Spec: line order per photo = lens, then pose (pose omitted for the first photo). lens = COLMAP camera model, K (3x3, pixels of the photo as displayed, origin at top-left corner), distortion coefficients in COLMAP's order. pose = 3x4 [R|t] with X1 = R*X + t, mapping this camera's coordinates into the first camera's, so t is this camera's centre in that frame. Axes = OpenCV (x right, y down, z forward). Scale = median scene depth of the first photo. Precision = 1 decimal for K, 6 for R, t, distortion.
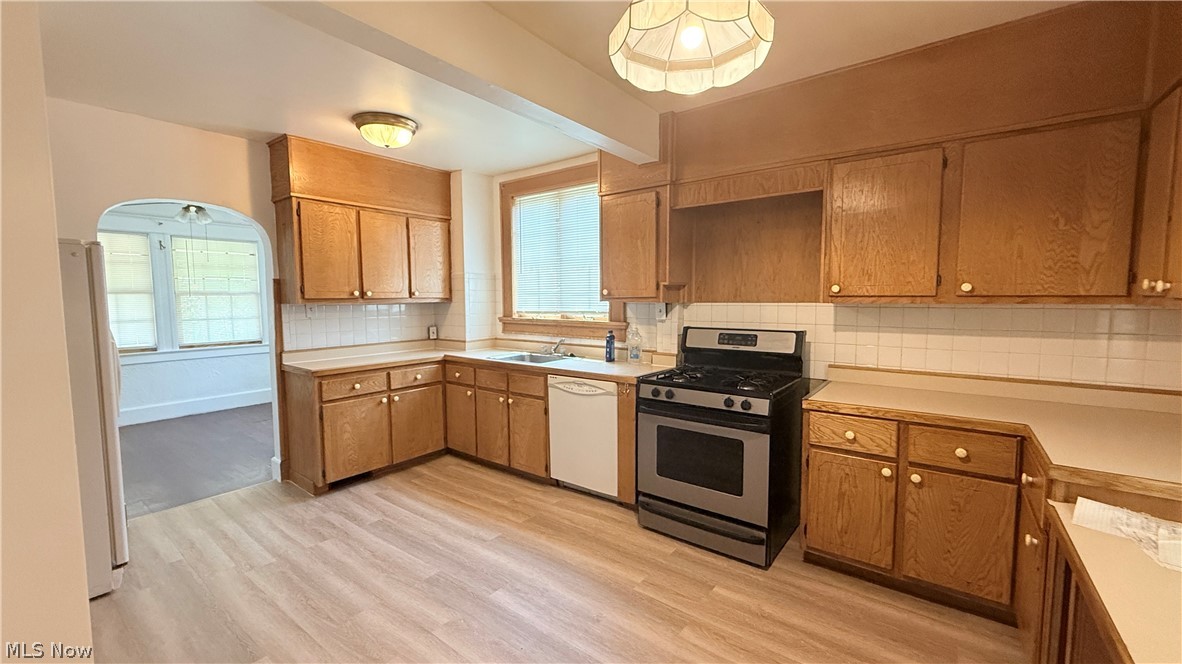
lens RADIAL K [[471.0, 0, 586.8], [0, 471.0, 333.3], [0, 0, 1]] dist [-0.002576, 0.000966]
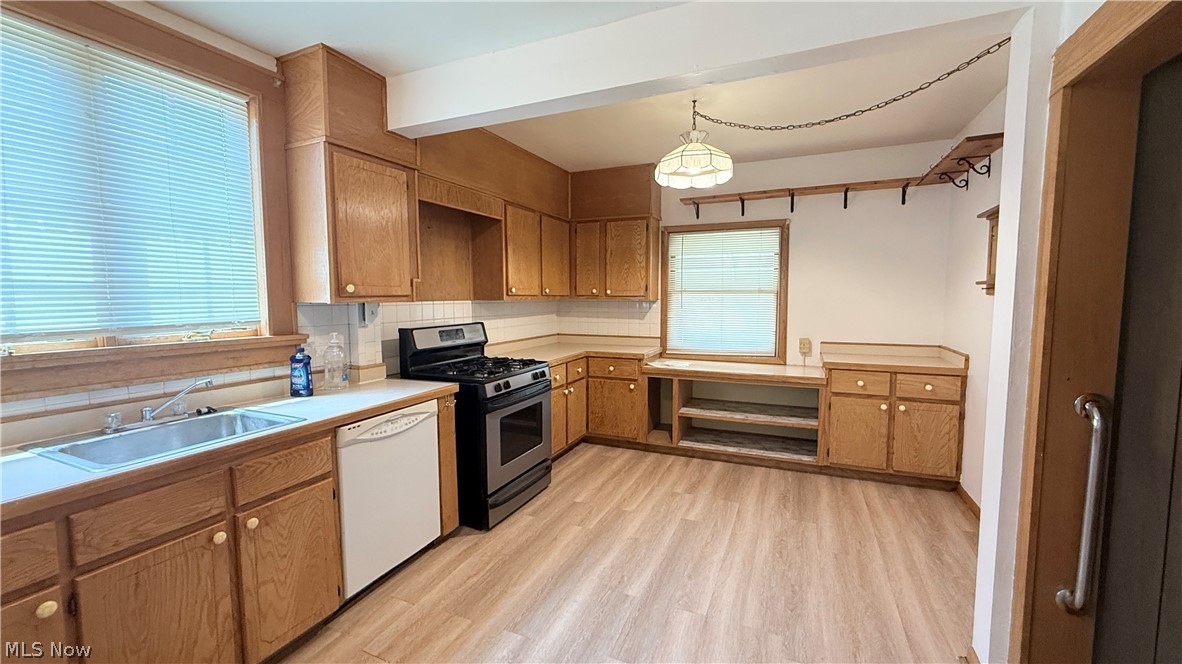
lens RADIAL K [[471.0, 0, 586.5], [0, 471.0, 331.9], [0, 0, 1]] dist [-0.002576, 0.000966]
pose [[-0.231813, -0.069869, 0.970248, -0.778720], [0.079784, 0.992691, 0.090548, -0.064513], [-0.969483, 0.098401, -0.224544, 0.900983]]
